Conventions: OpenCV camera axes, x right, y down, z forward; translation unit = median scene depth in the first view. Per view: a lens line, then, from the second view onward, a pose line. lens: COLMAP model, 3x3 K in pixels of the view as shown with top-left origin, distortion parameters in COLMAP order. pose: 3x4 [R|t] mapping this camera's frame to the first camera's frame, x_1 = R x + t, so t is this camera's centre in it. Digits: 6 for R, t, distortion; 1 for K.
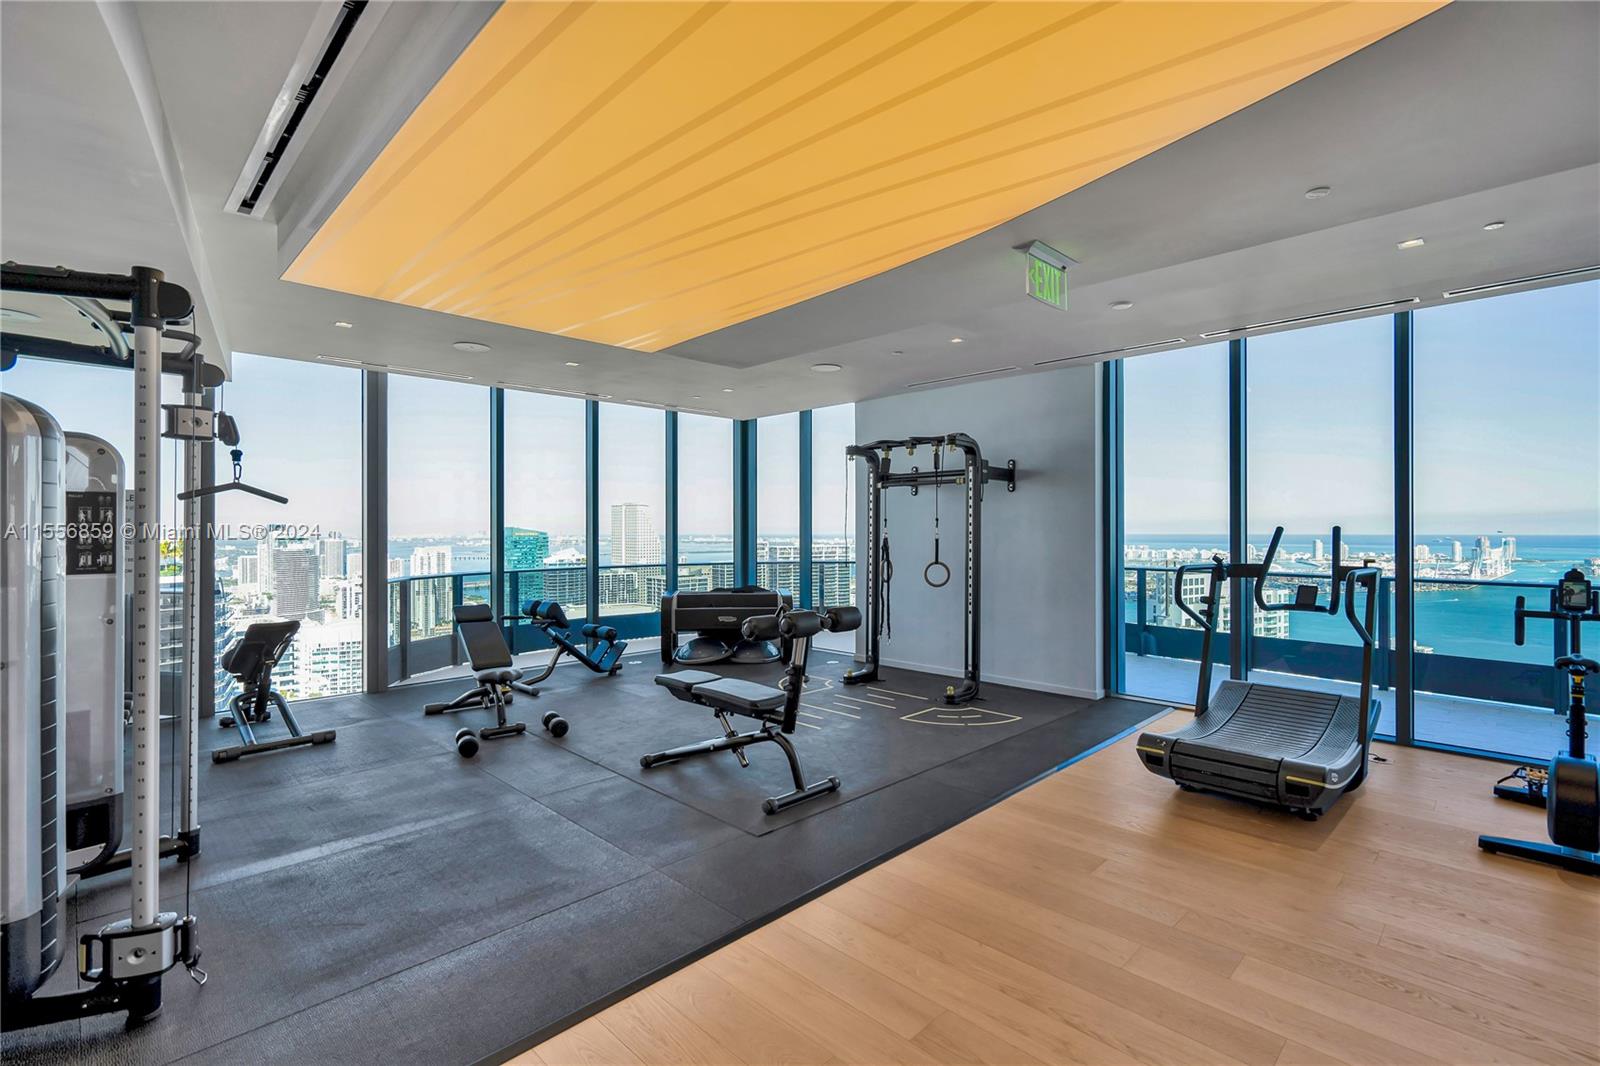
lens RADIAL K [[700.1, 0, 800.0], [0, 700.1, 533.0], [0, 0, 1]] dist [0.001618, 0.000068]
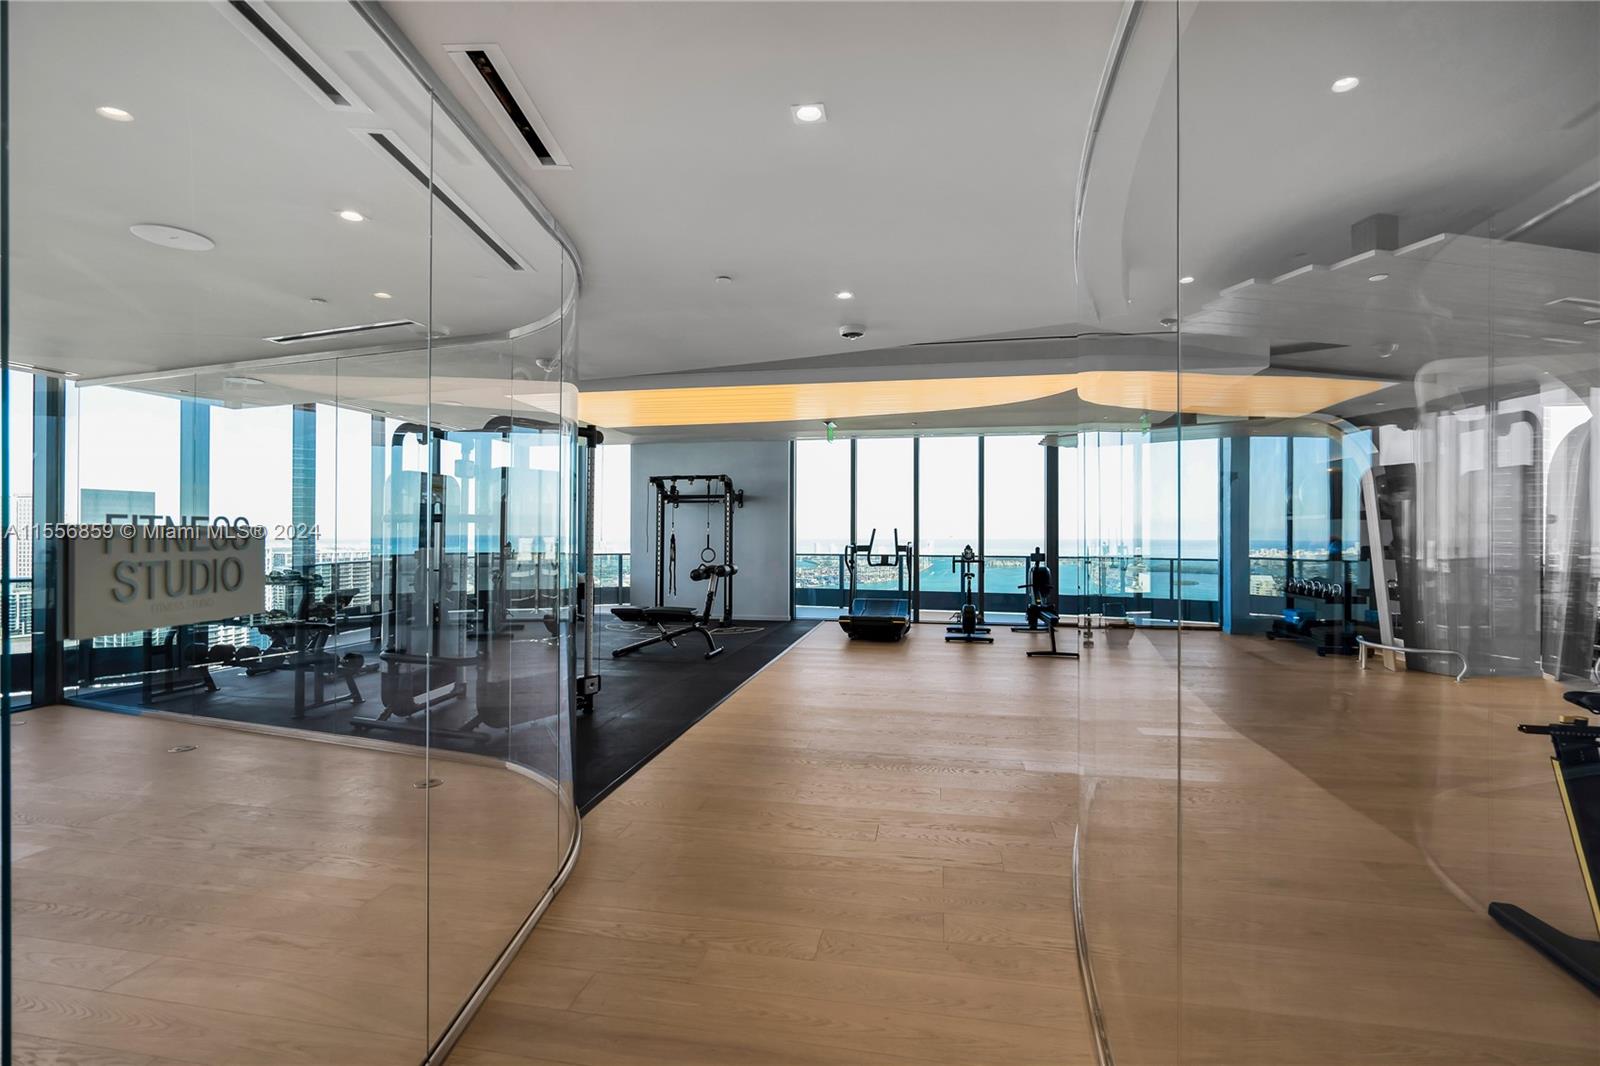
lens RADIAL K [[700.1, 0, 800.0], [0, 700.1, 533.0], [0, 0, 1]] dist [0.001618, 0.000068]
pose [[0.833980, 0.000761, 0.551794, -0.550892], [0.006833, 0.999908, -0.011707, 0.024642], [-0.551752, 0.013534, 0.833899, -0.537421]]
